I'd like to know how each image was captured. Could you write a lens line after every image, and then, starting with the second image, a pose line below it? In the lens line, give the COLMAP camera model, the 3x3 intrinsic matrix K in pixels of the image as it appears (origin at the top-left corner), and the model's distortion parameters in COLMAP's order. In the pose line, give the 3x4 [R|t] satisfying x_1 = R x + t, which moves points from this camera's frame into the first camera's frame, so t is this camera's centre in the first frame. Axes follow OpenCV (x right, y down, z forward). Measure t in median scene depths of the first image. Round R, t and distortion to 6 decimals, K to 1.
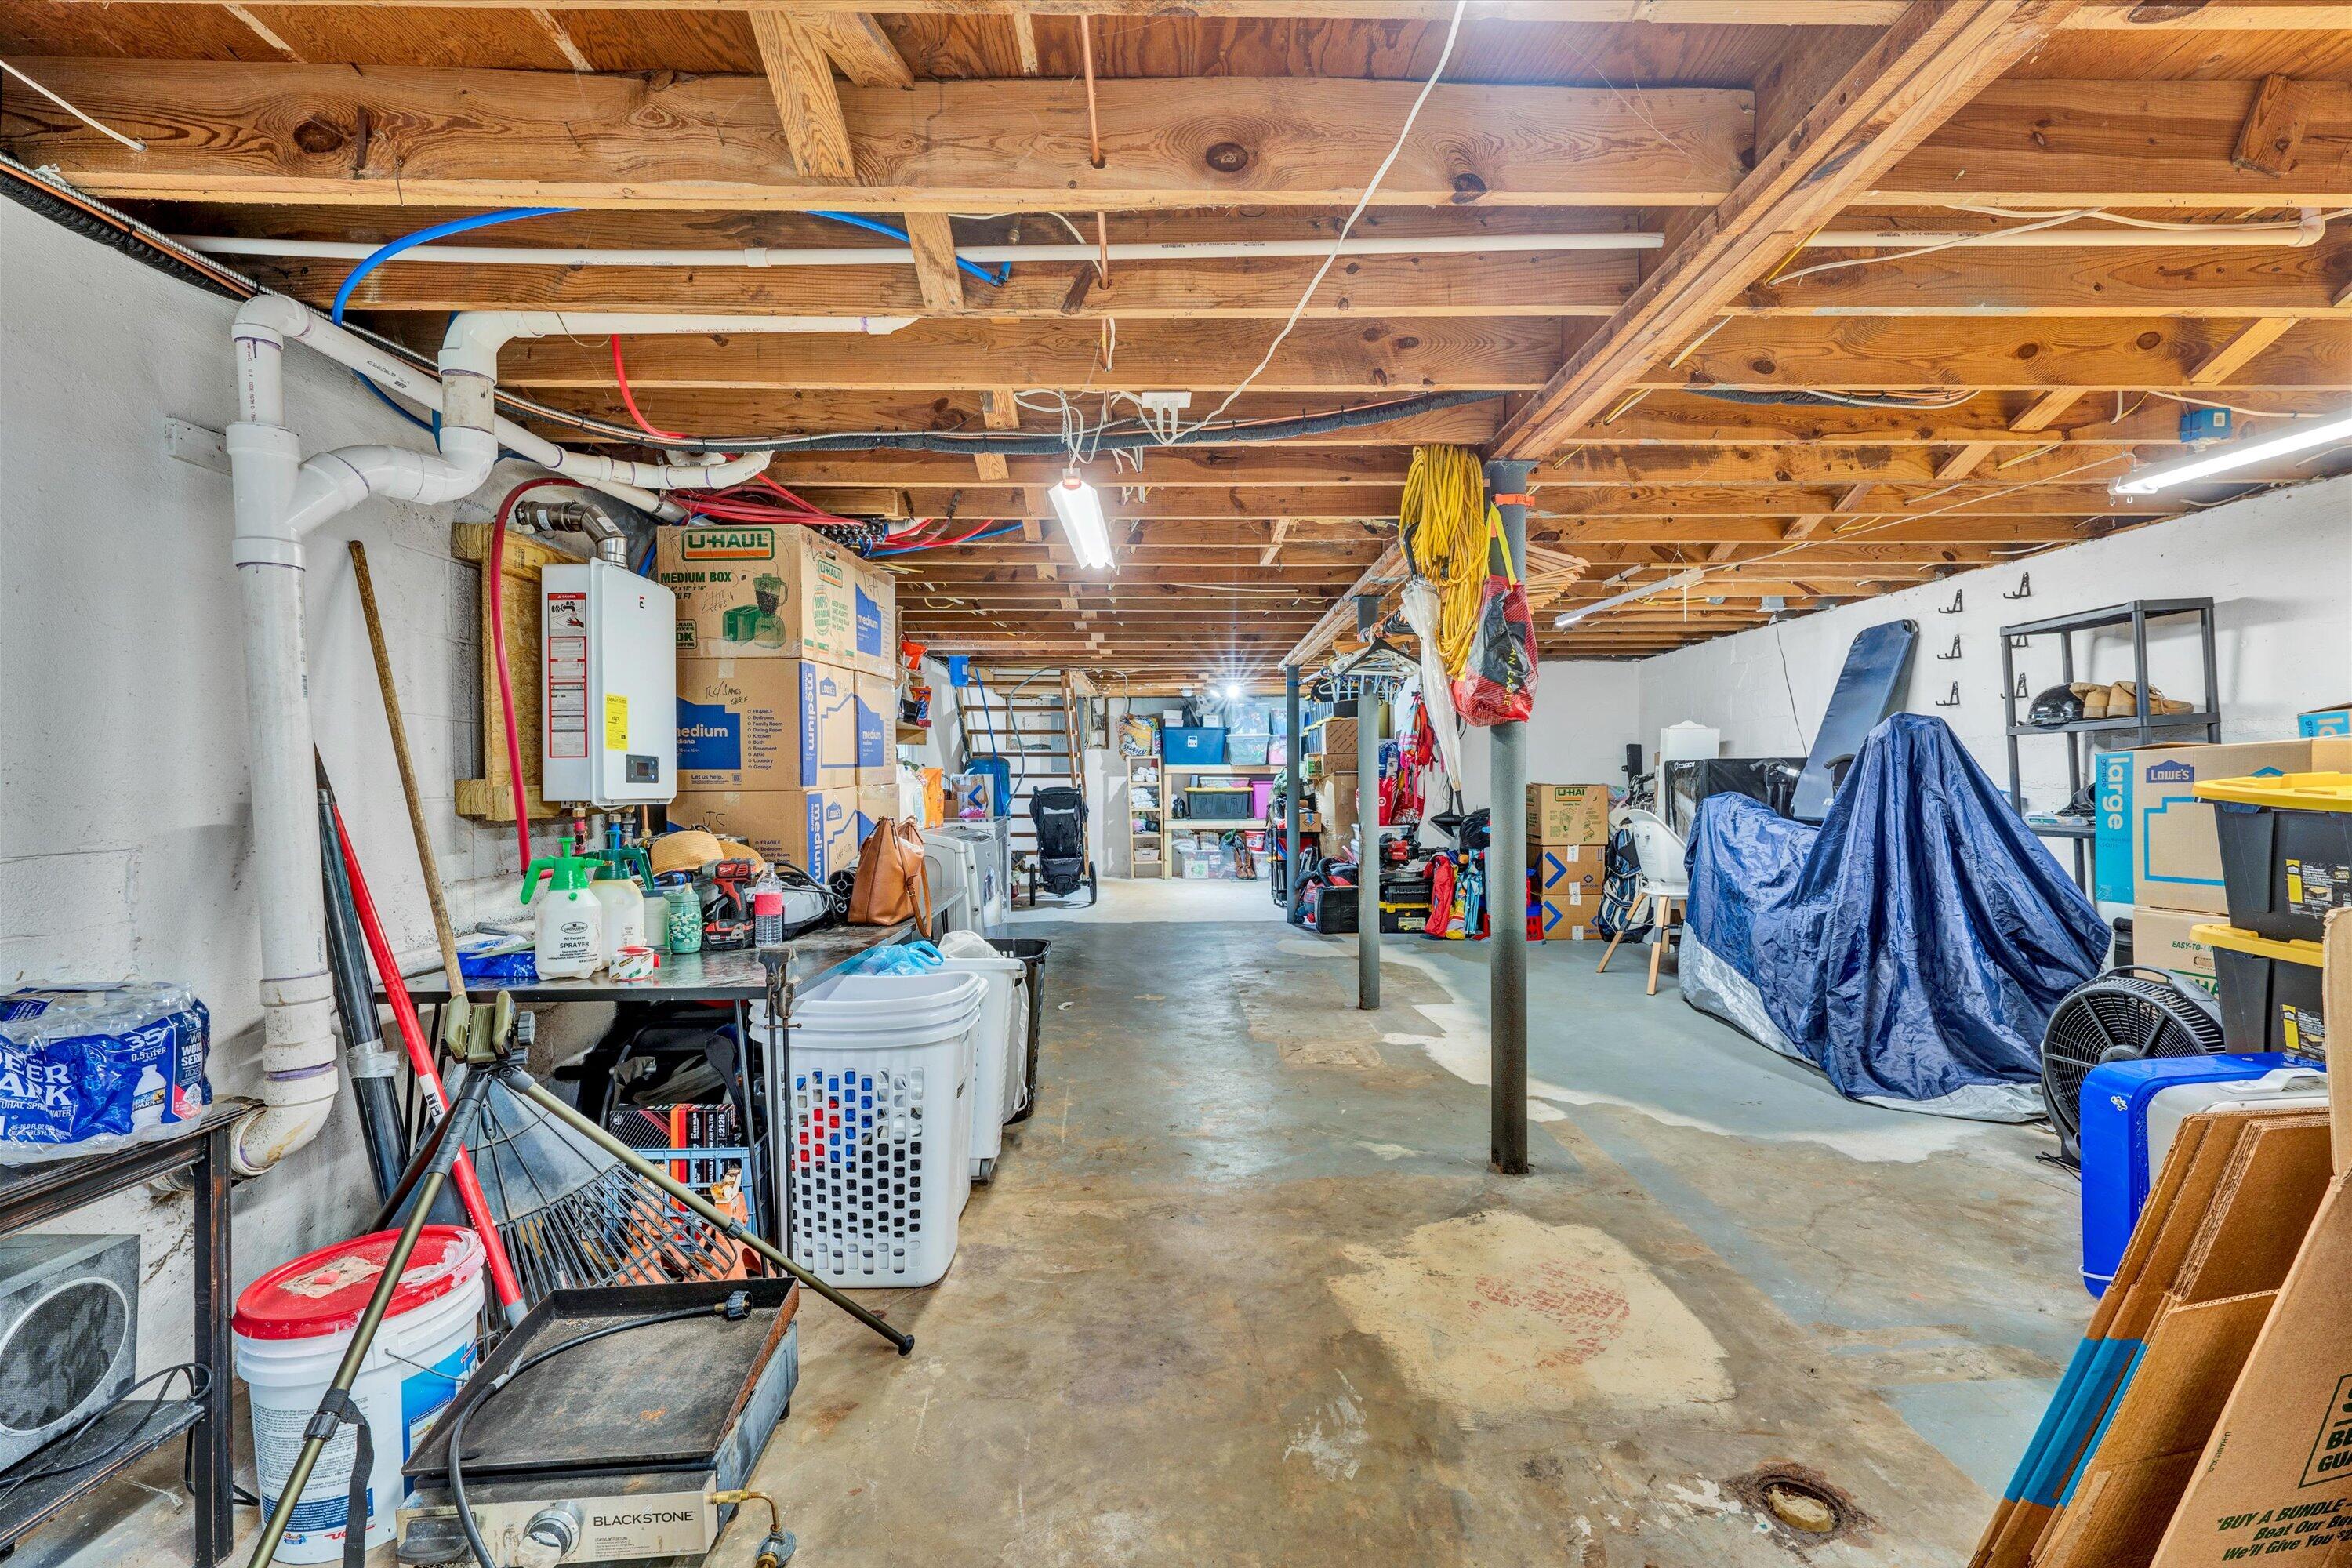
lens RADIAL K [[1009.2, 0, 1180.9], [0, 1009.2, 786.9], [0, 0, 1]] dist [0.001937, -0.000198]
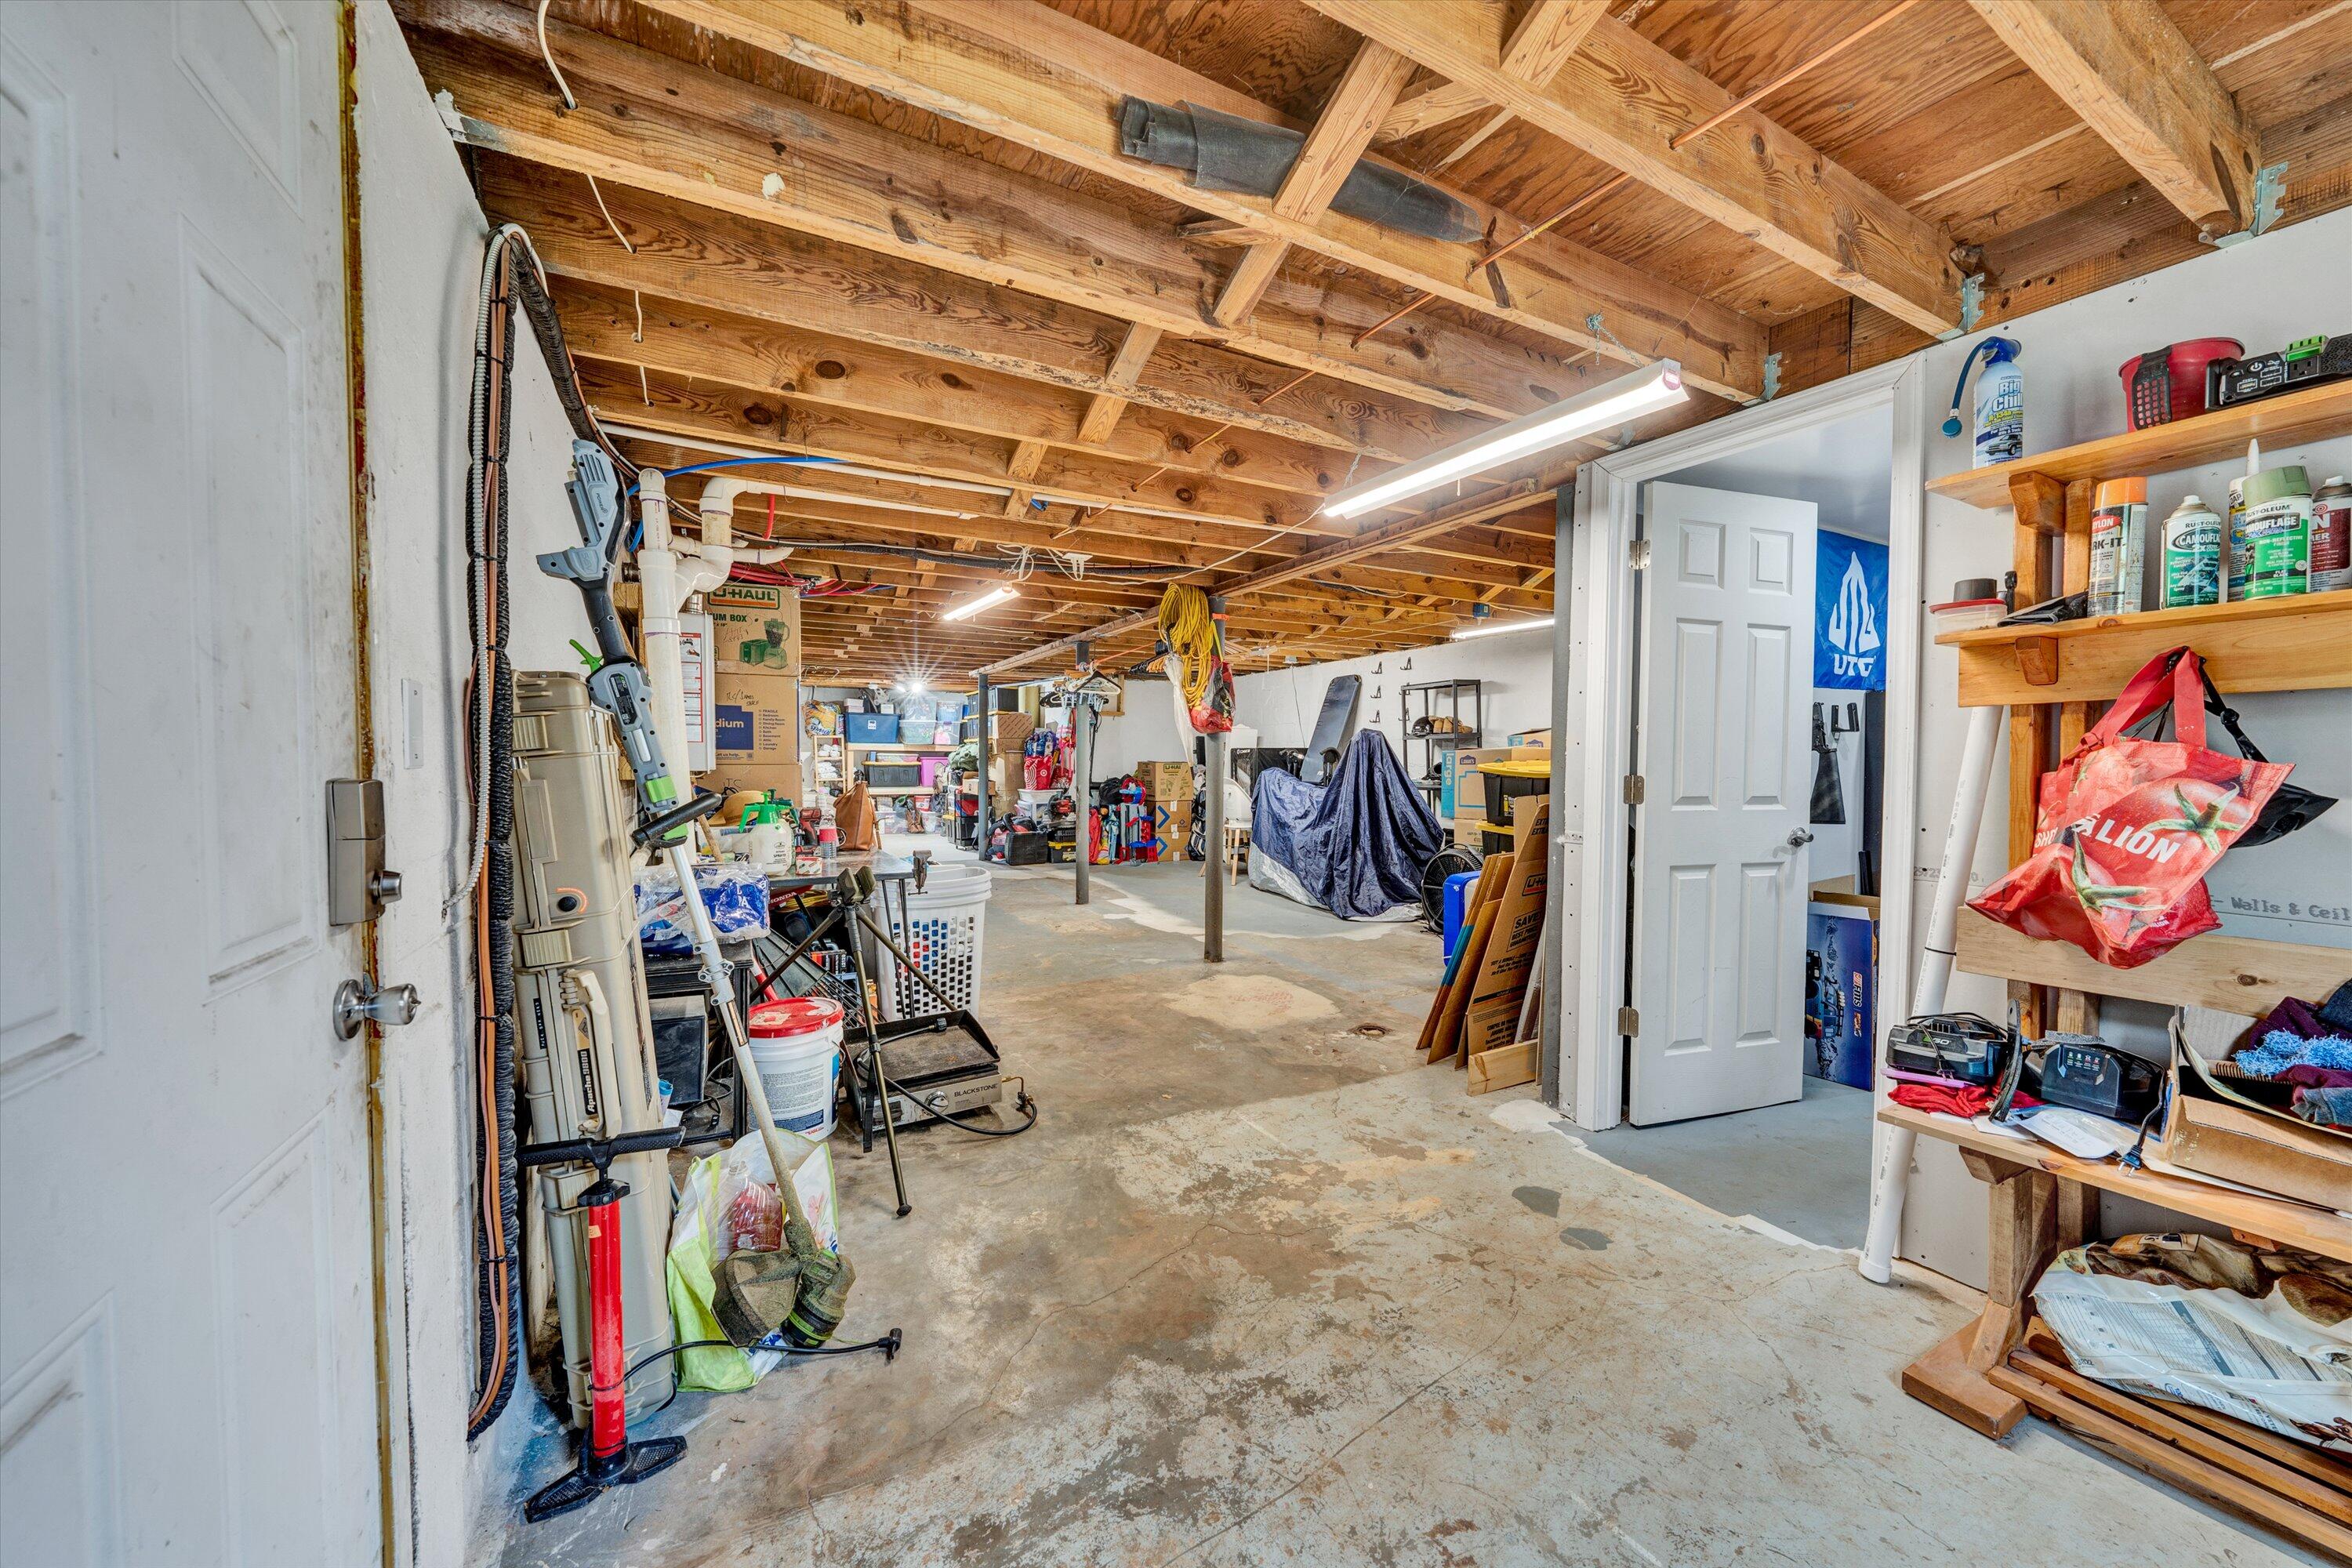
lens RADIAL K [[897.6, 0, 1160.0], [0, 897.6, 788.2], [0, 0, 1]] dist [0.001248, 0.000172]
pose [[0.891280, -0.006399, 0.453409, -0.455197], [-0.007488, 0.999556, 0.028827, -0.003344], [-0.453392, -0.029088, 0.890836, -0.402494]]
